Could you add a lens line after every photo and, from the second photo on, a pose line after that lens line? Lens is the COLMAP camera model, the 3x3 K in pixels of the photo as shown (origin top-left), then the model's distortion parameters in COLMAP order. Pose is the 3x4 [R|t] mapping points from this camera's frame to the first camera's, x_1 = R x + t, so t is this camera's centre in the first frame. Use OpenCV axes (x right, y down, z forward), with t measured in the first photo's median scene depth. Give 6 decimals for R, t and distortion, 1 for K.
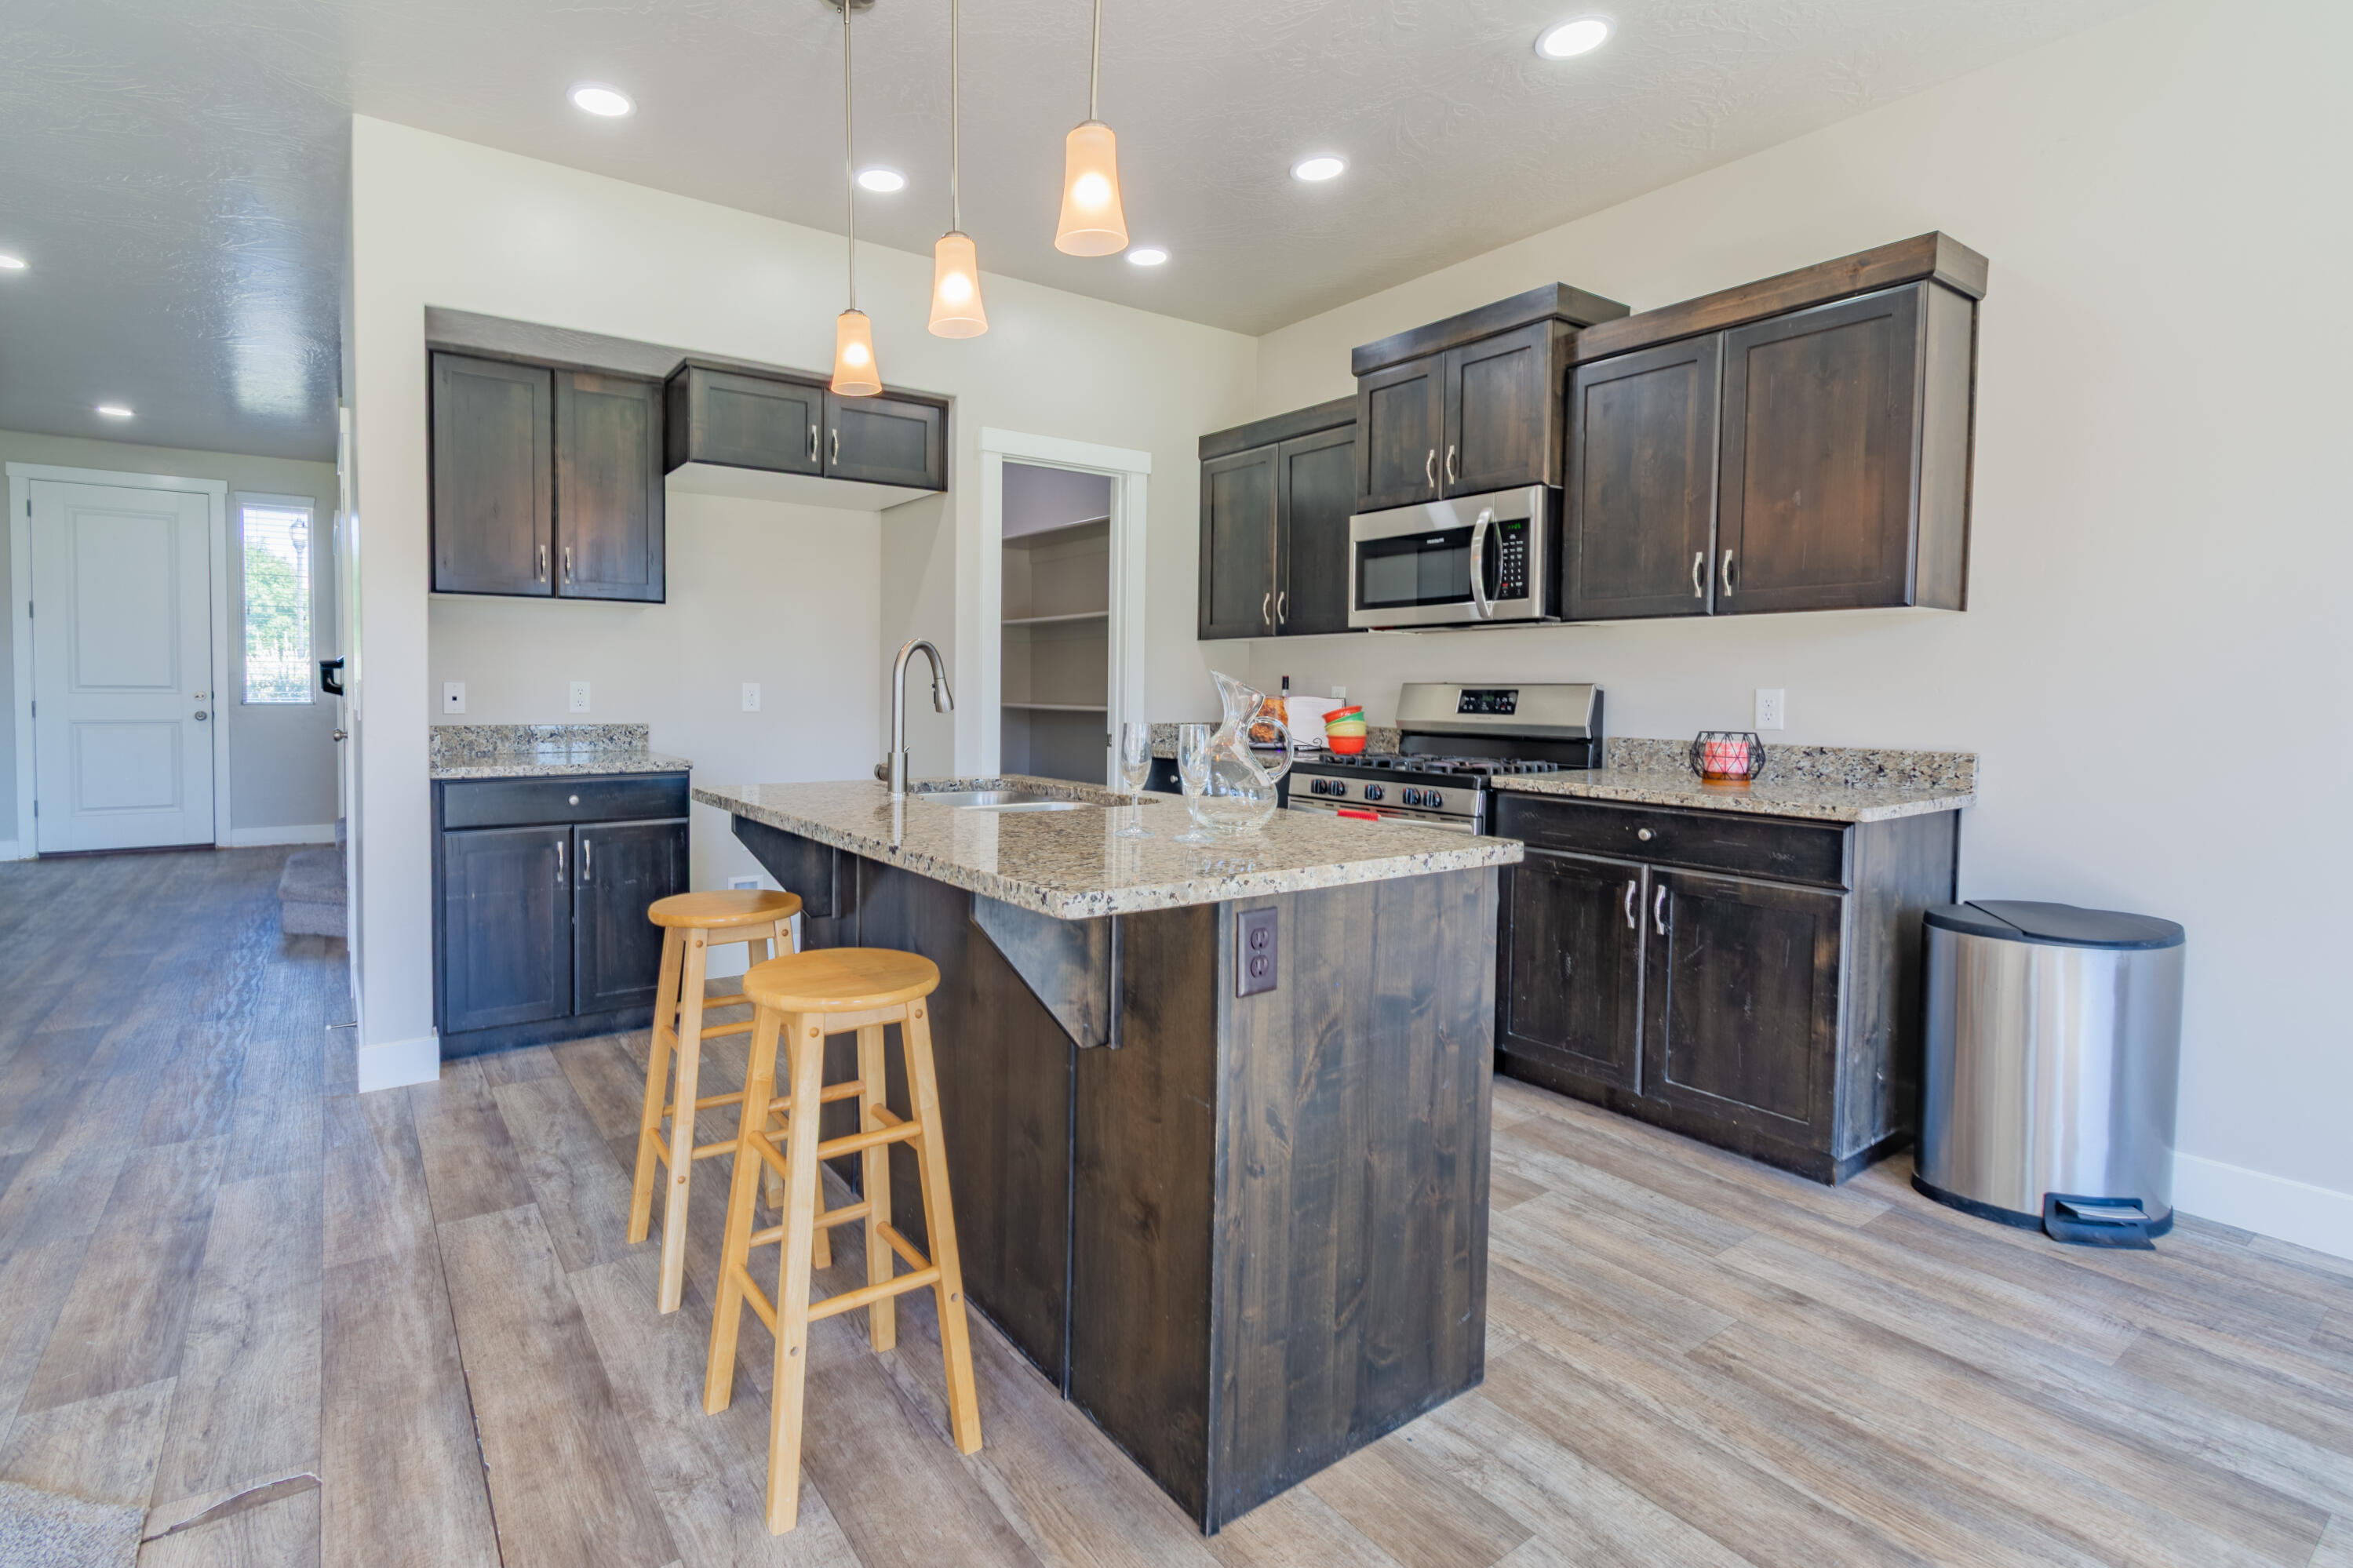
lens RADIAL K [[1094.8, 0, 1043.7], [0, 1094.8, 705.9], [0, 0, 1]] dist [0.004758, -0.003070]
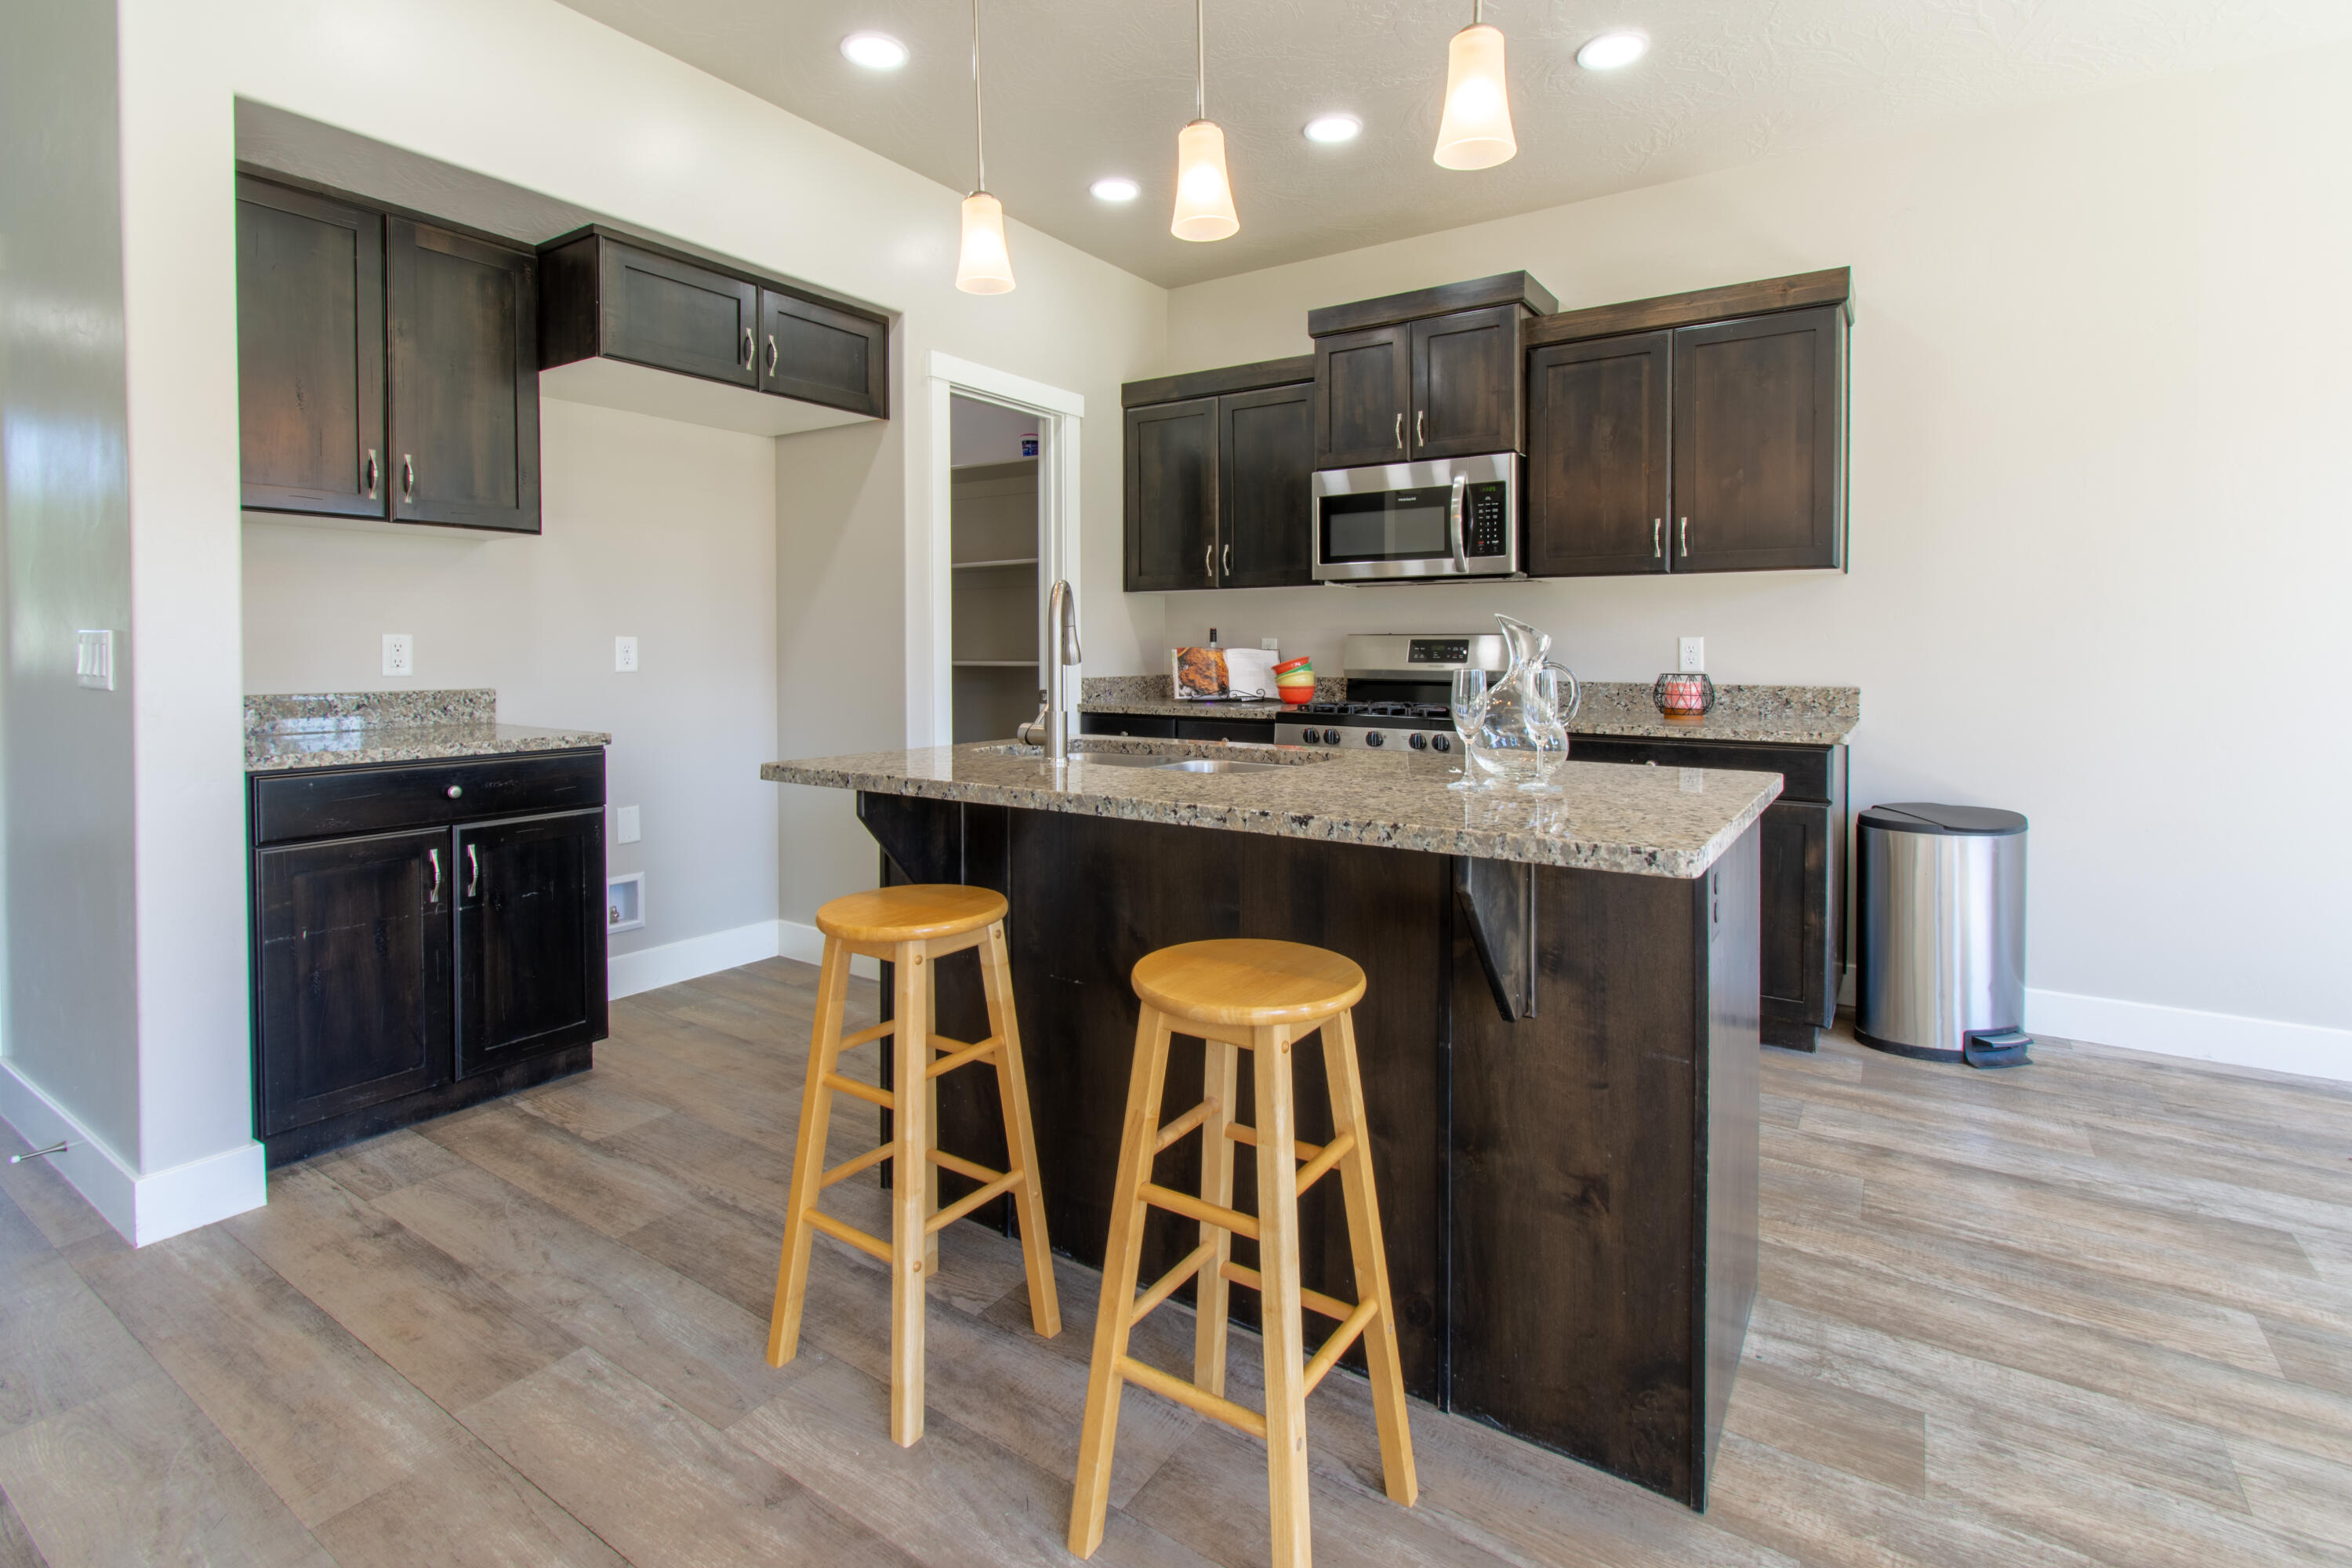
lens RADIAL K [[1094.5, 0, 1148.4], [0, 1094.5, 645.7], [0, 0, 1]] dist [0.004758, -0.003070]
pose [[0.919493, -0.005911, 0.393061, -0.368063], [0.012400, 0.999825, -0.013974, 0.003461], [-0.392910, 0.017723, 0.919406, 0.161310]]
